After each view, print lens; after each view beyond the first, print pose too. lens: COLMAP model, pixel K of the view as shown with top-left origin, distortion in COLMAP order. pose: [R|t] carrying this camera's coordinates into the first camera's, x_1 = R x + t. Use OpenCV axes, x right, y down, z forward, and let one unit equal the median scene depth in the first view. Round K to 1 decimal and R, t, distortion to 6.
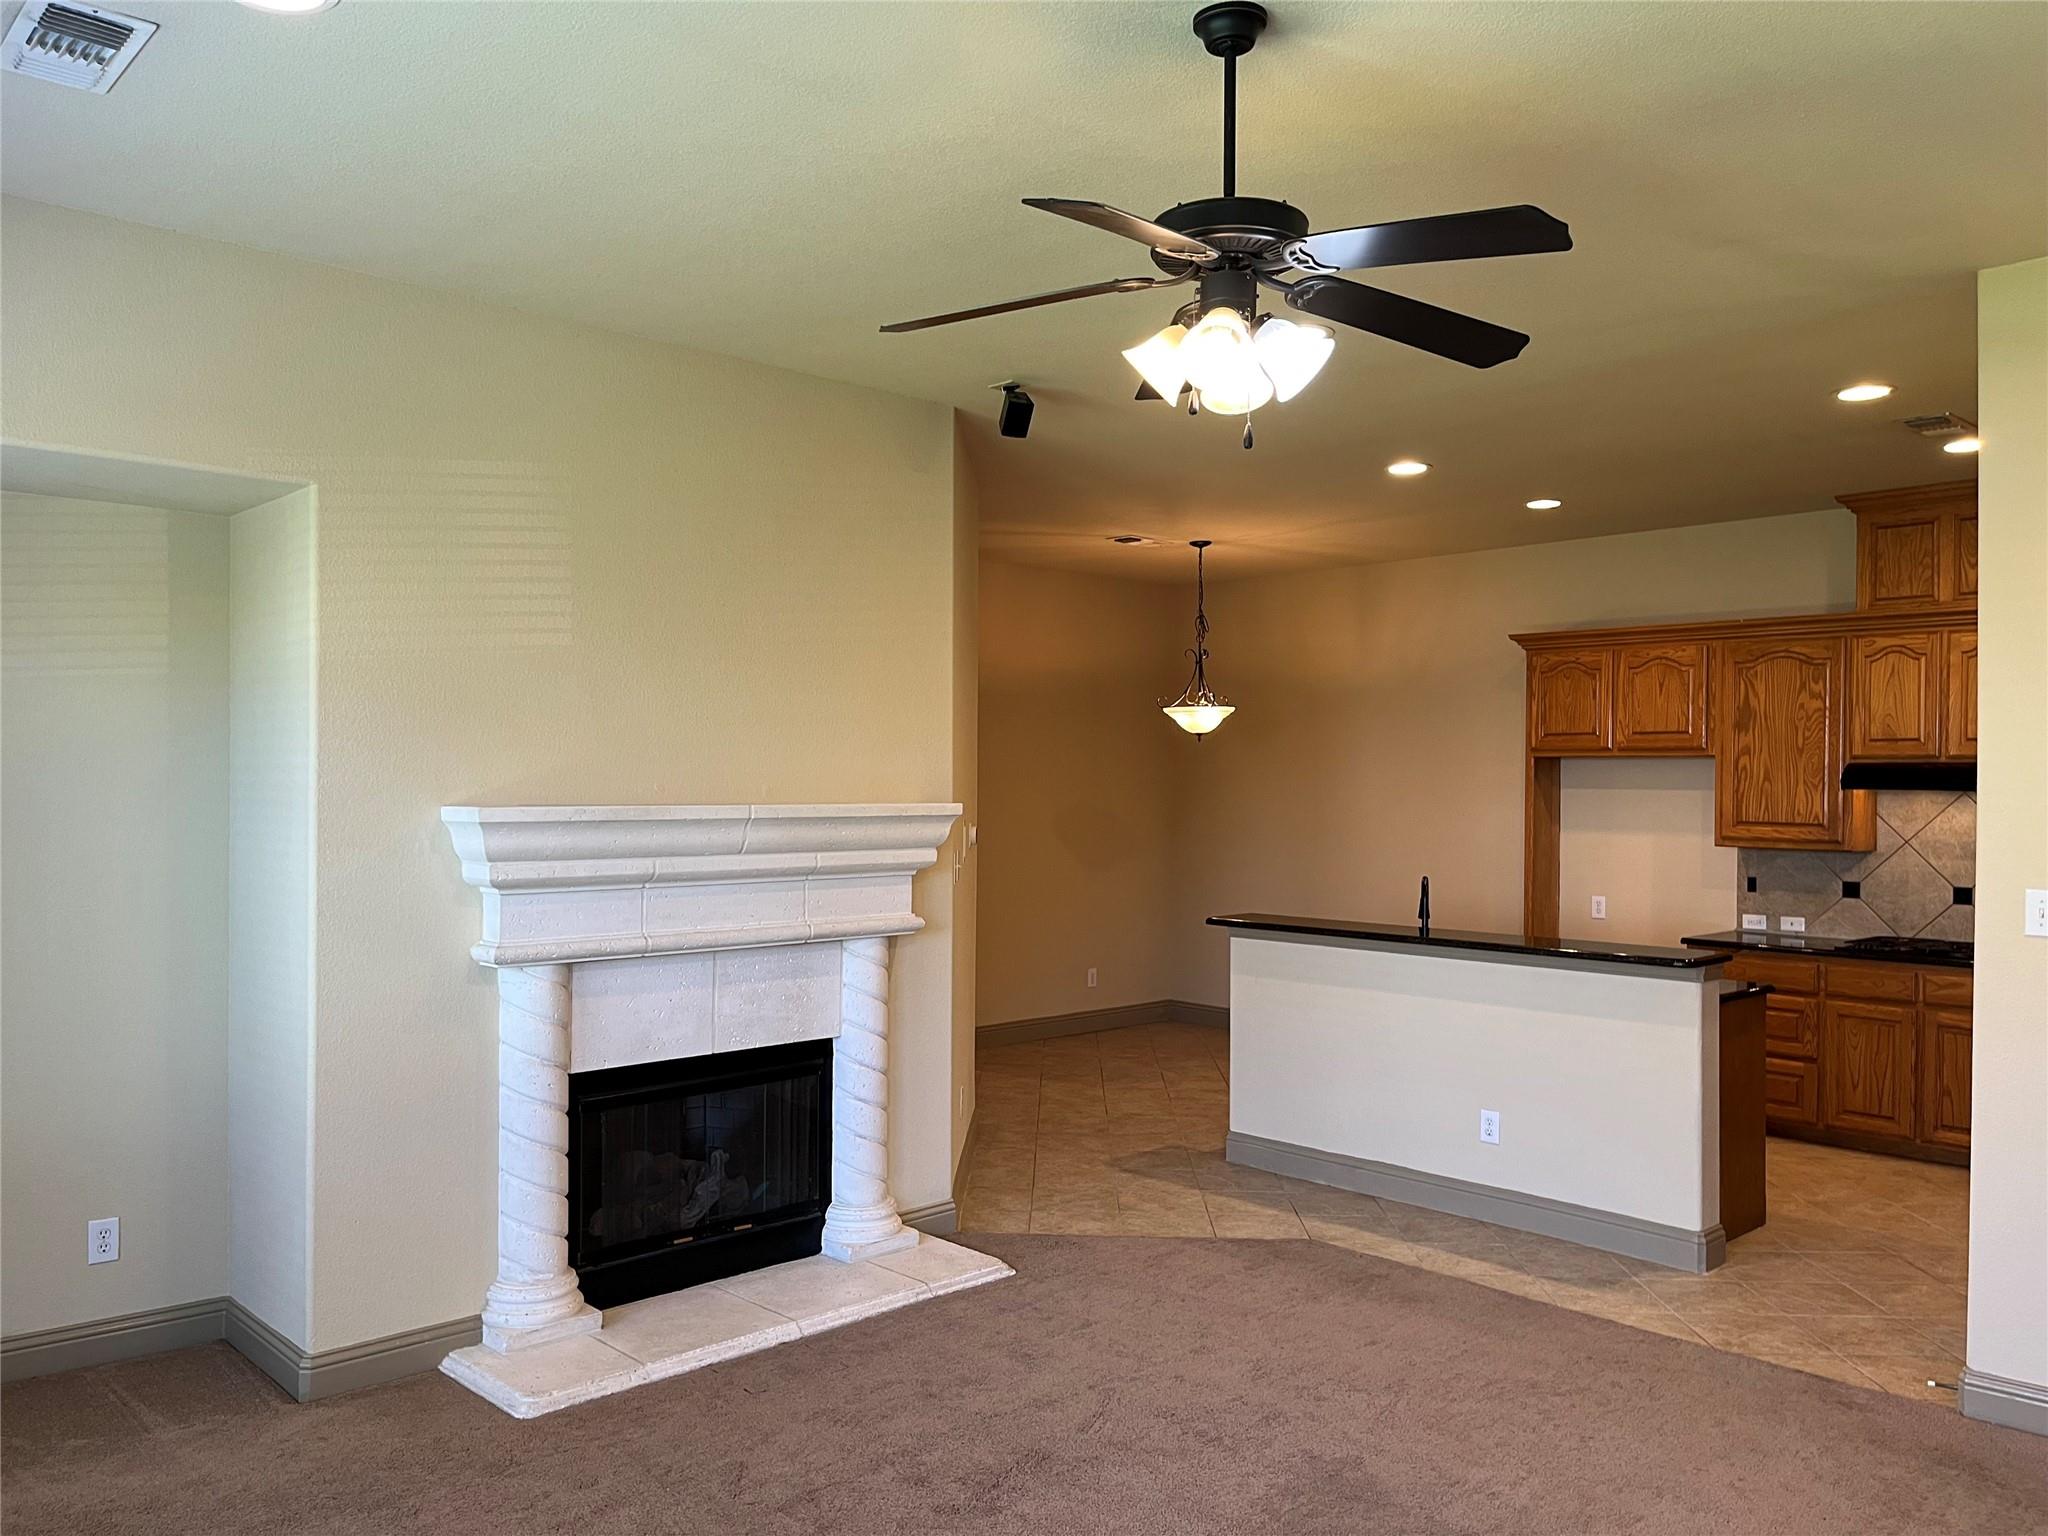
lens RADIAL K [[1569.0, 0, 1017.6], [0, 1569.0, 760.5], [0, 0, 1]] dist [0.062246, -0.000920]
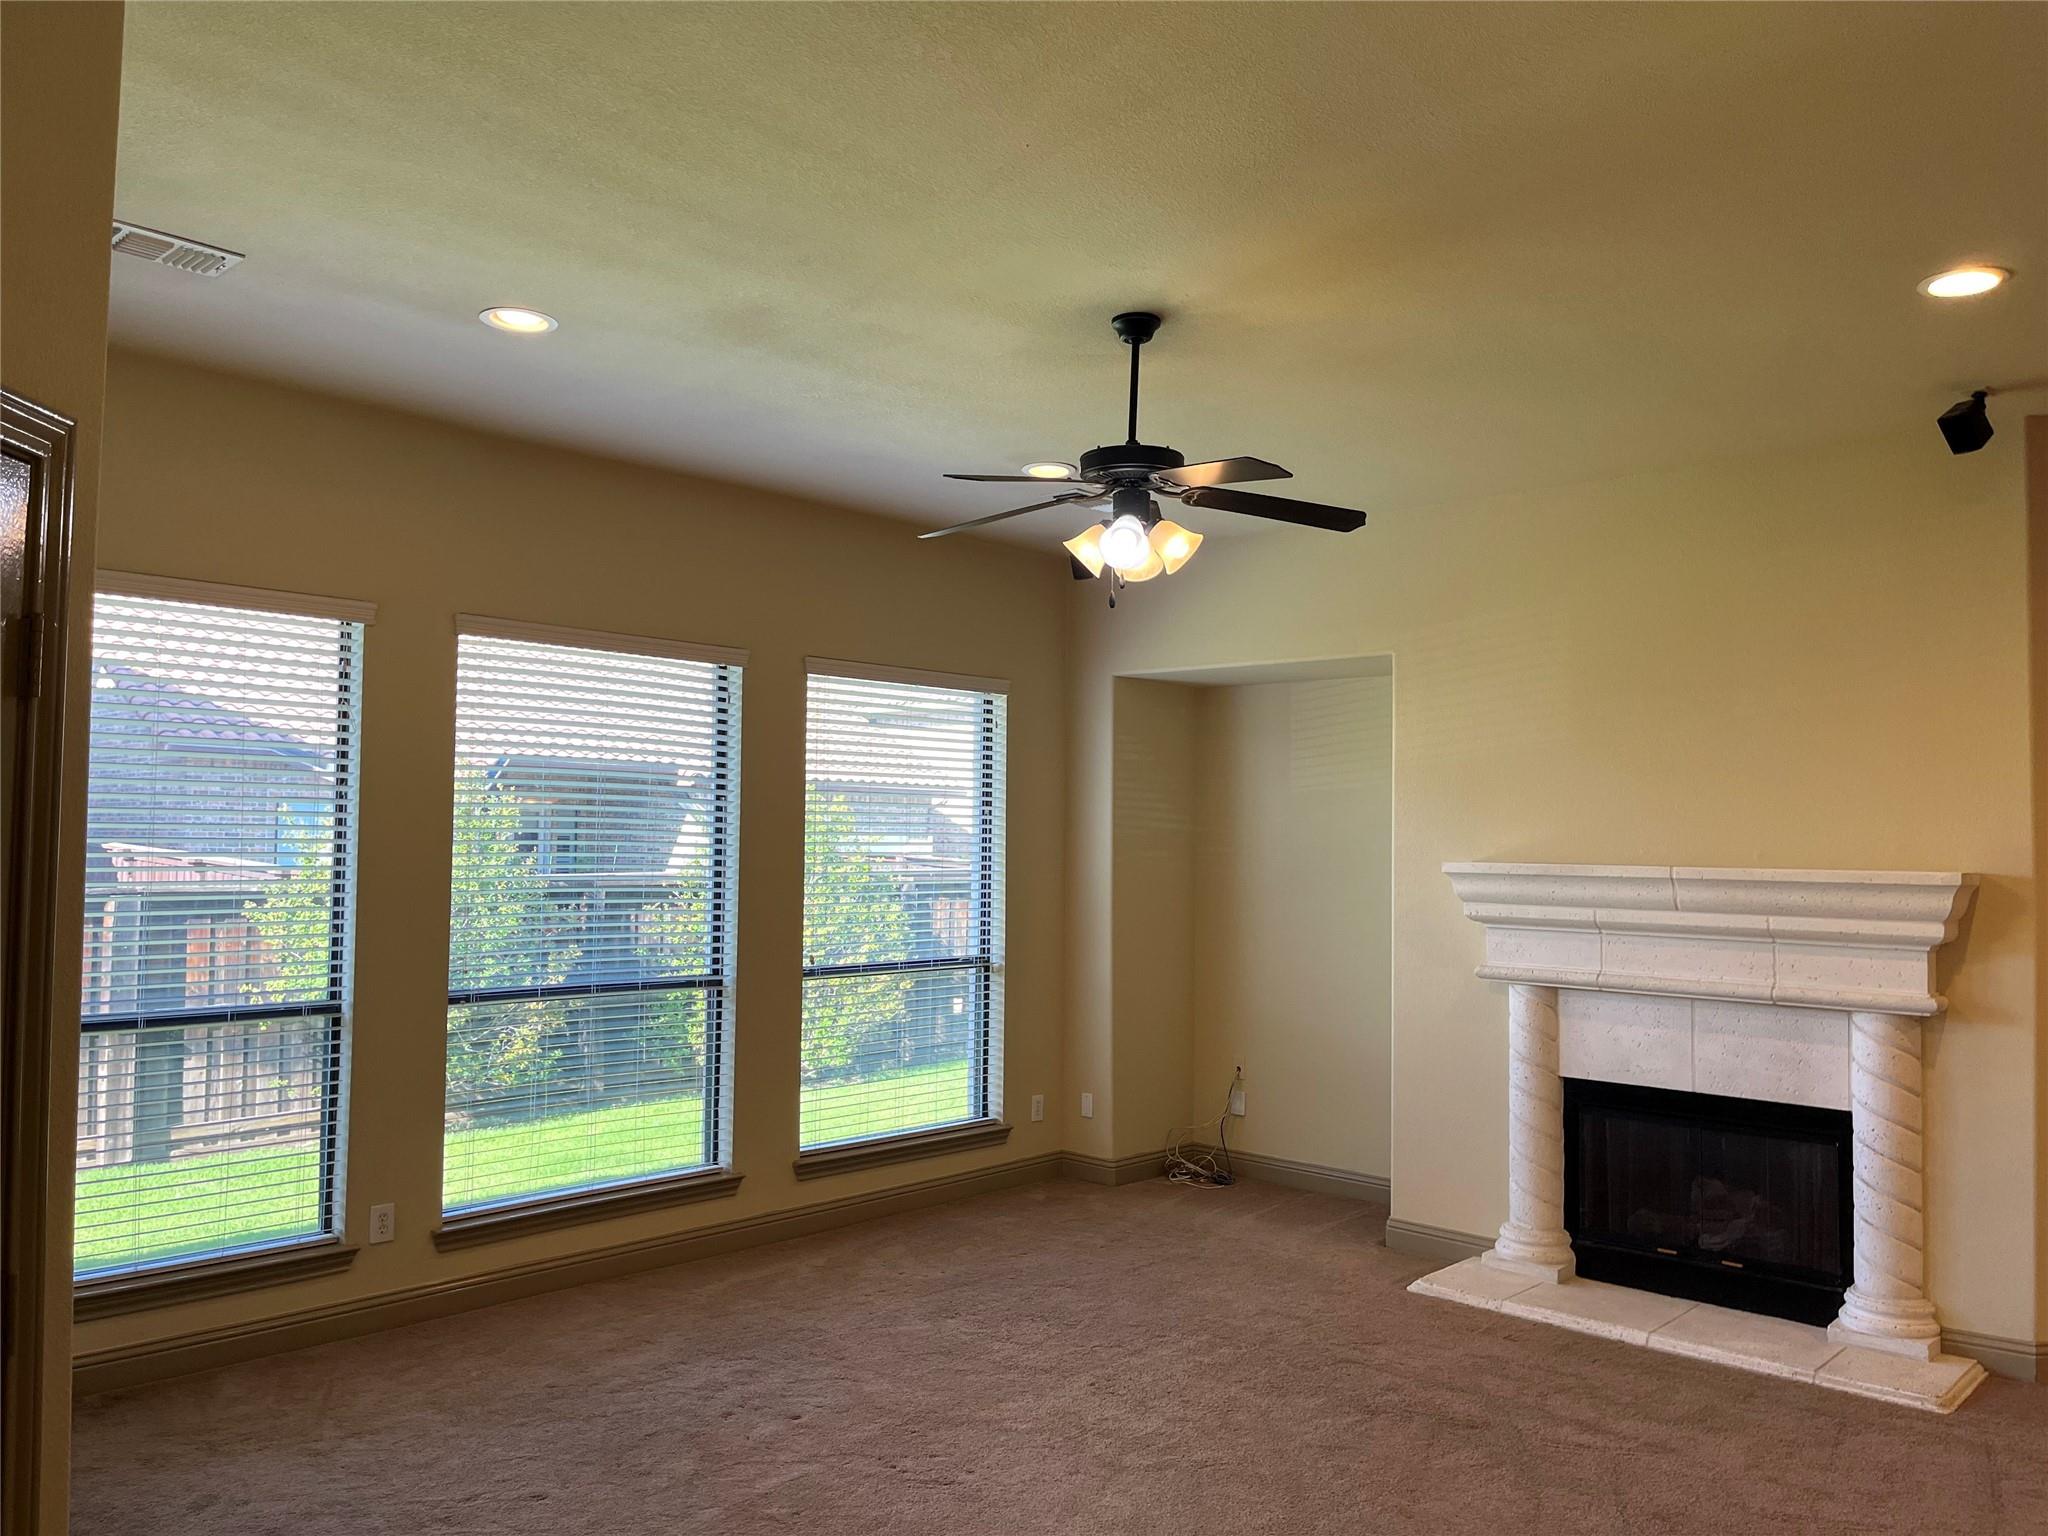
lens RADIAL K [[1569.0, 0, 1017.6], [0, 1569.0, 760.5], [0, 0, 1]] dist [0.062246, -0.000920]
pose [[0.086882, -0.050000, -0.994963, 0.935440], [0.007163, 0.998745, -0.049565, 0.005834], [0.996193, -0.002821, 0.087131, 0.452769]]
